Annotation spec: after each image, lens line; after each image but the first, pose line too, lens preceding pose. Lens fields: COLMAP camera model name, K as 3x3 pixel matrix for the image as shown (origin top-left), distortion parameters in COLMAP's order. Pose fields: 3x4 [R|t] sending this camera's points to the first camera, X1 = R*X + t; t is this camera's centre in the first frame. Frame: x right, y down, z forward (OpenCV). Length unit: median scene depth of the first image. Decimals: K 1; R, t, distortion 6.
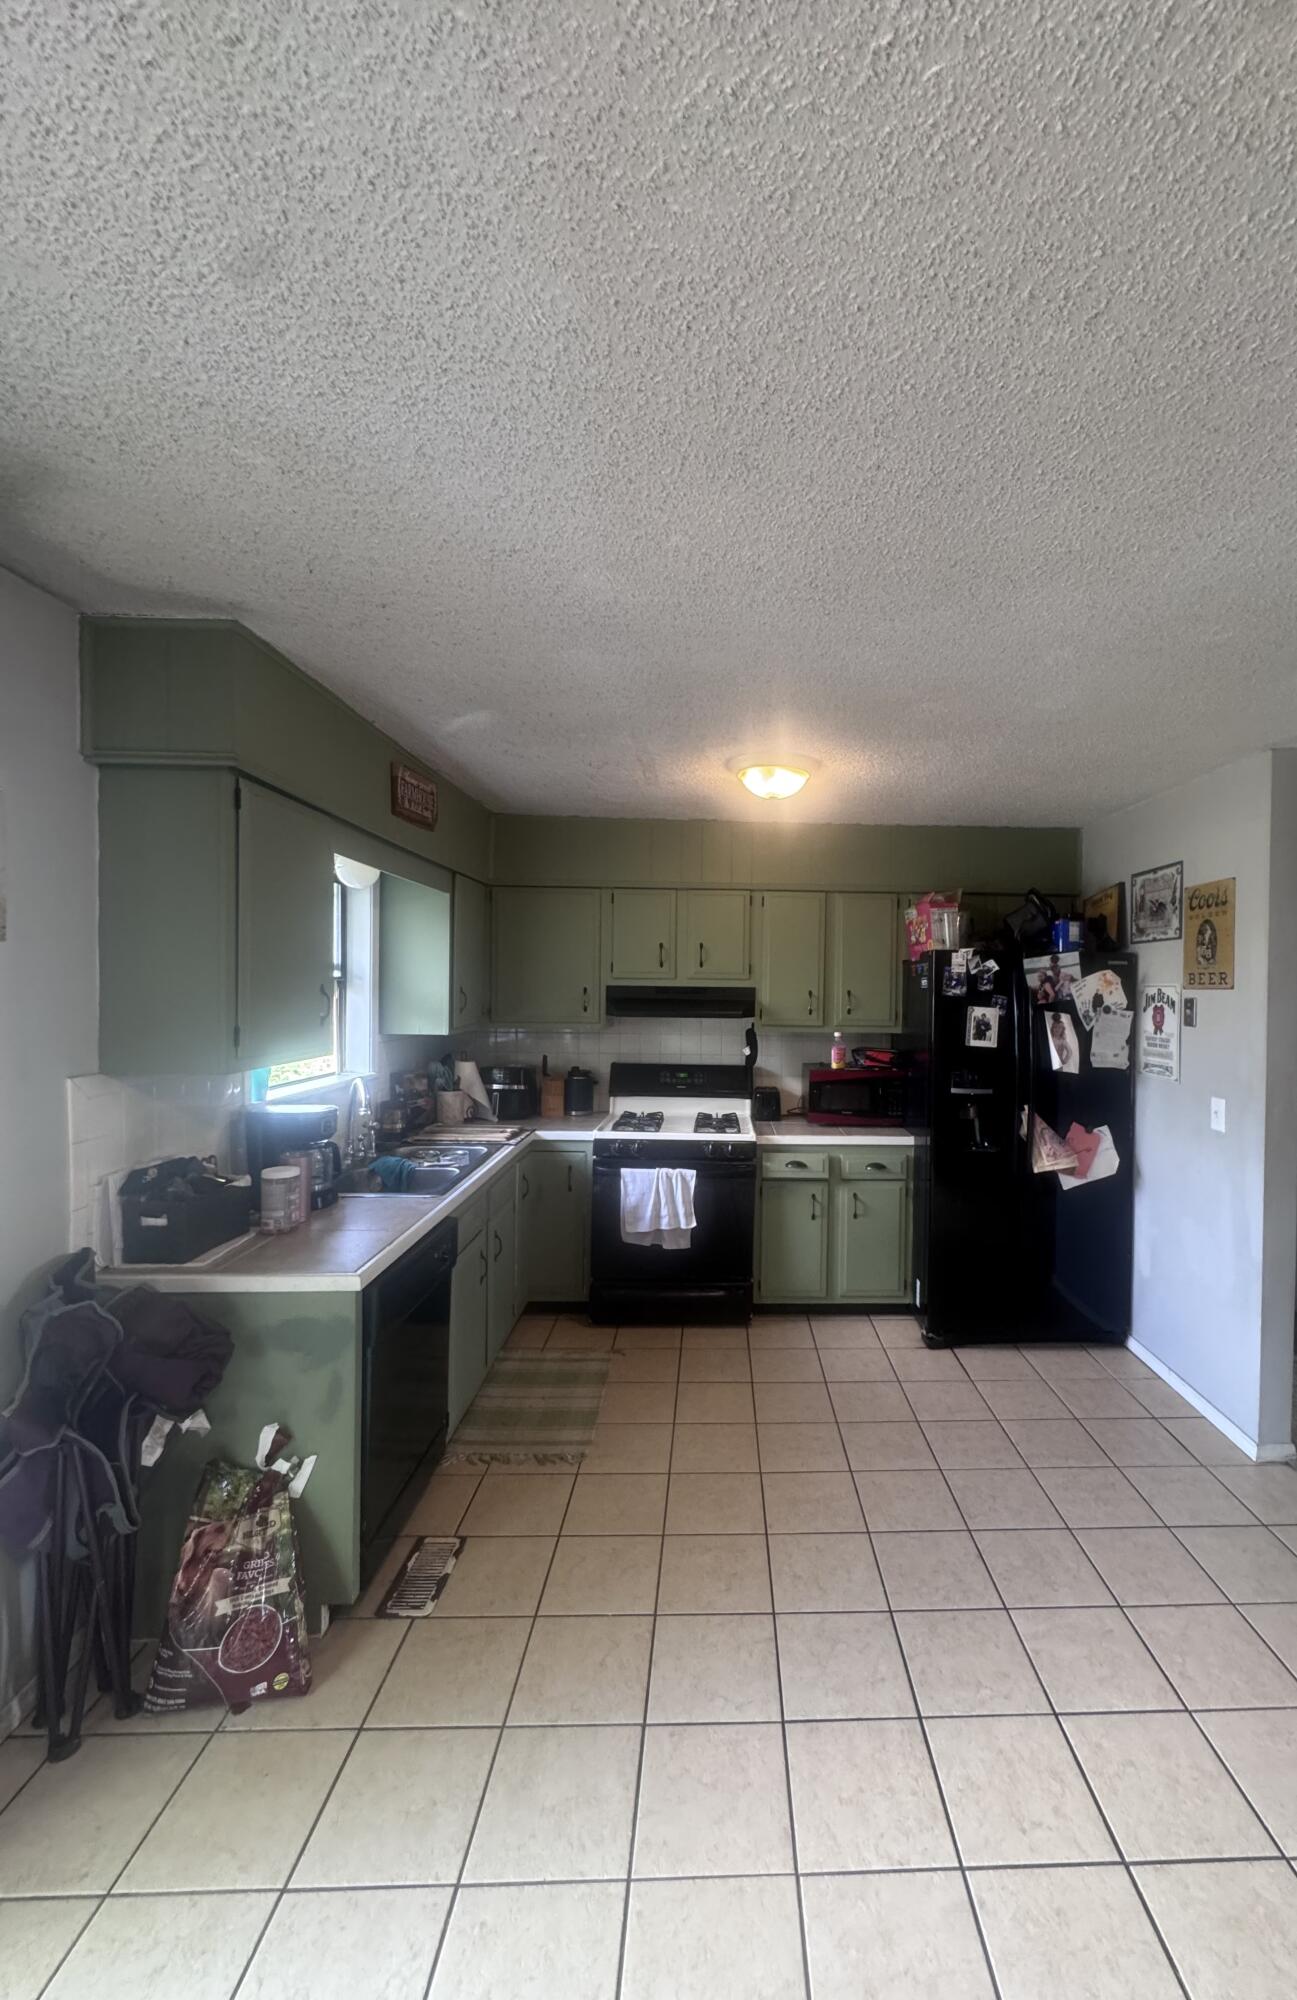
lens RADIAL K [[856.4, 0, 650.8], [0, 856.4, 994.2], [0, 0, 1]] dist [-0.000726, 0.000857]
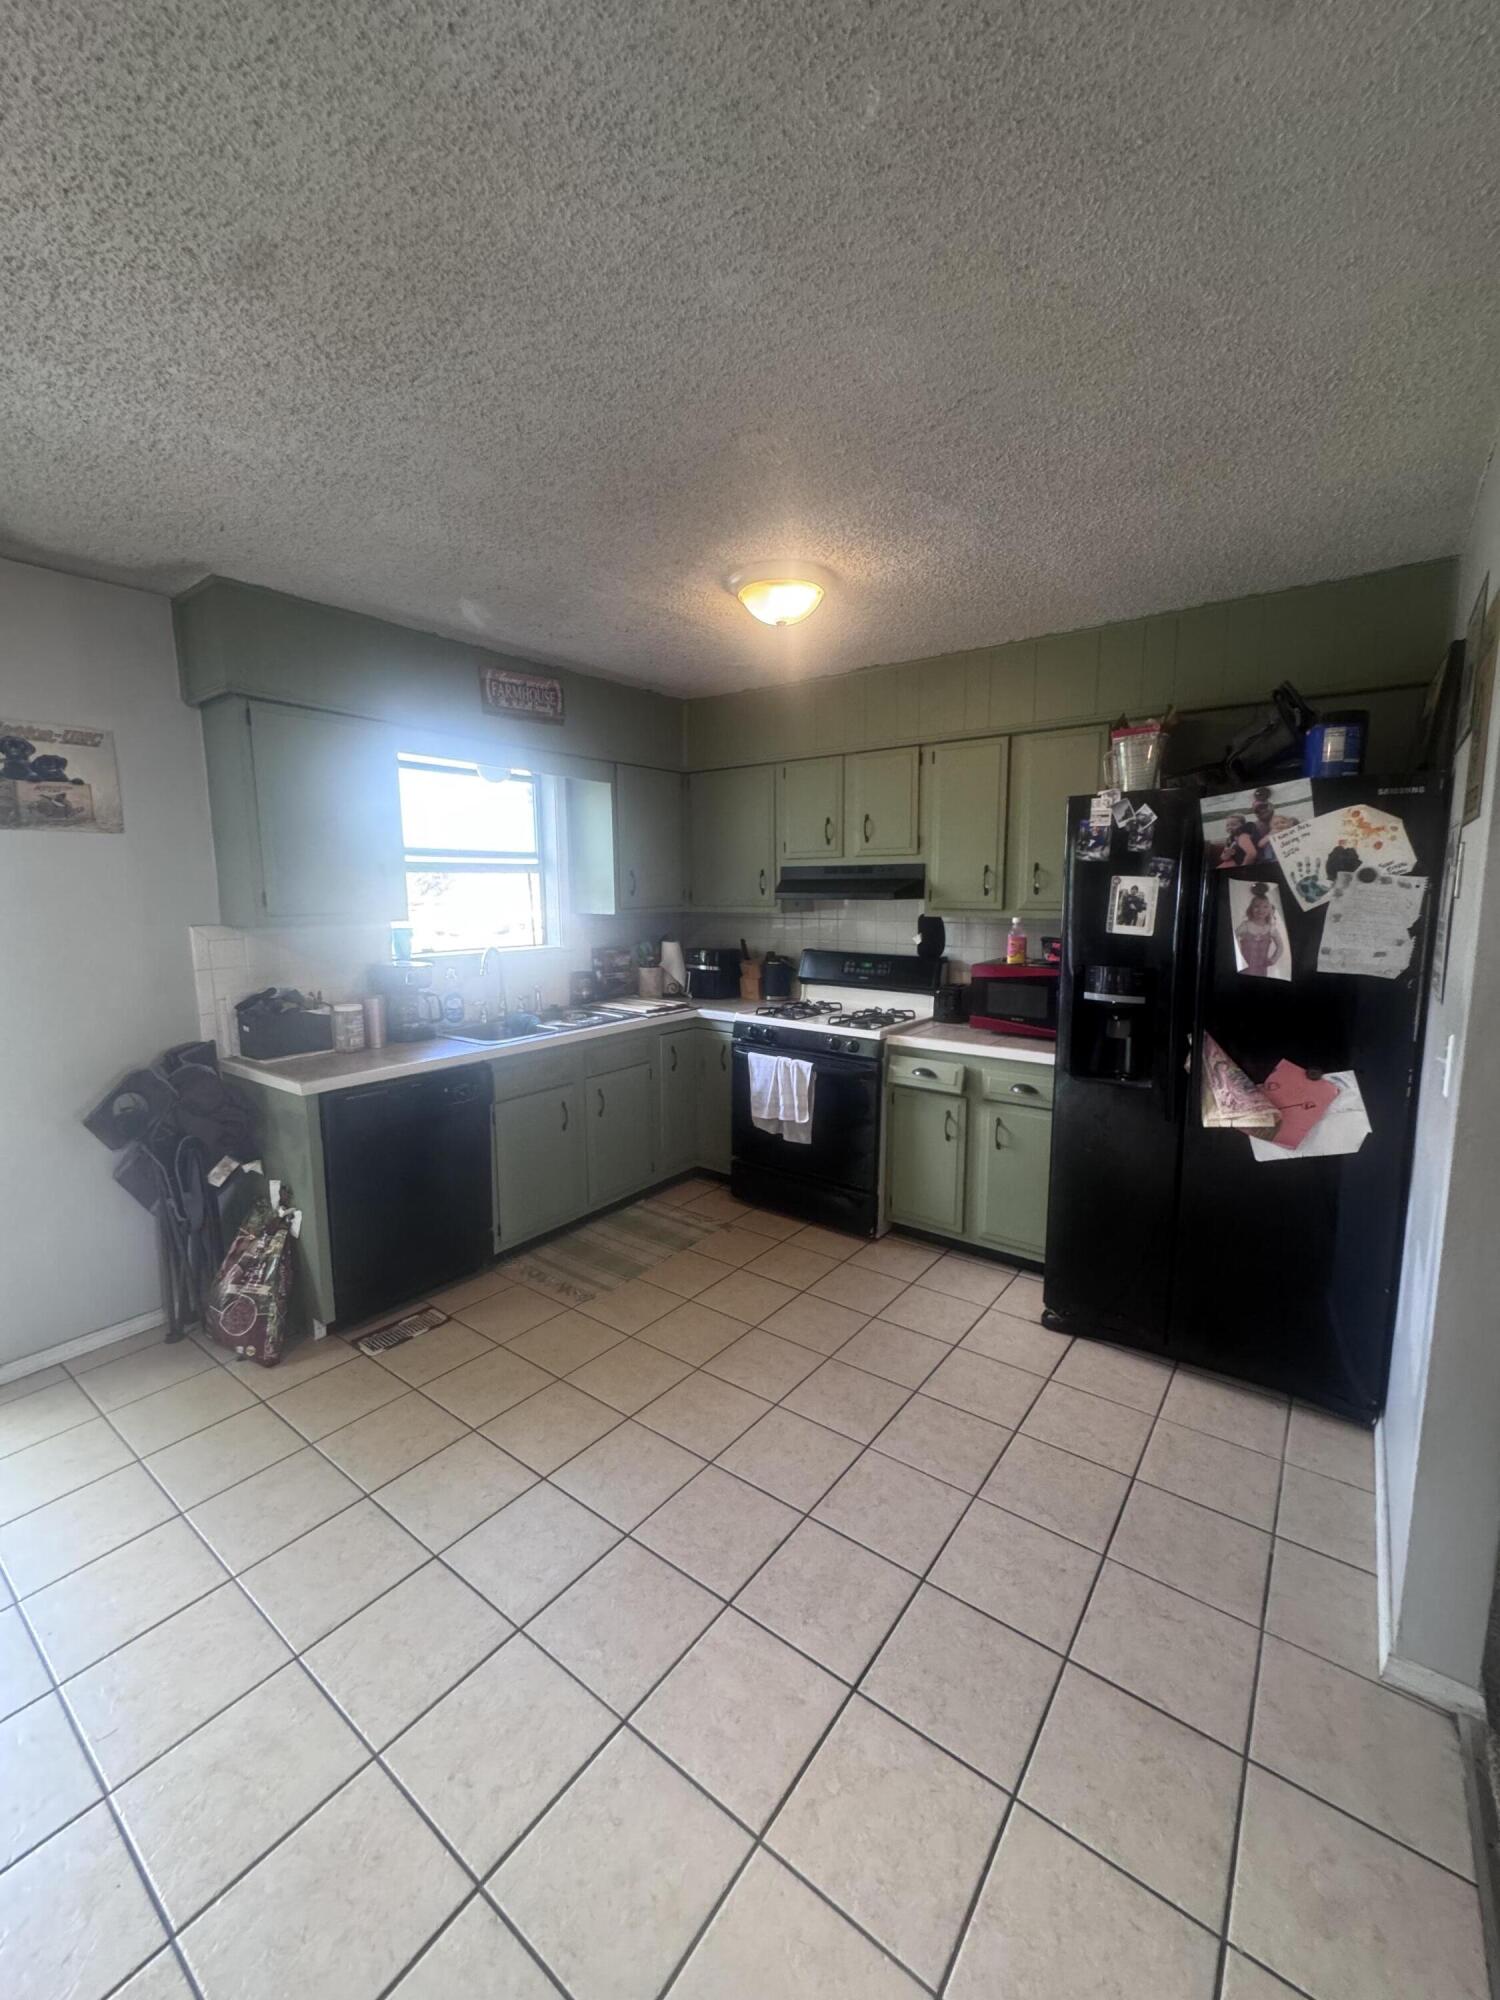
lens RADIAL K [[801.5, 0, 750.3], [0, 801.5, 998.6], [0, 0, 1]] dist [0.000198, 0.001121]
pose [[0.771349, 0.070519, -0.632494, 0.560412], [0.002425, 0.993509, 0.113728, 0.038280], [0.636408, -0.089258, 0.766171, 0.308523]]
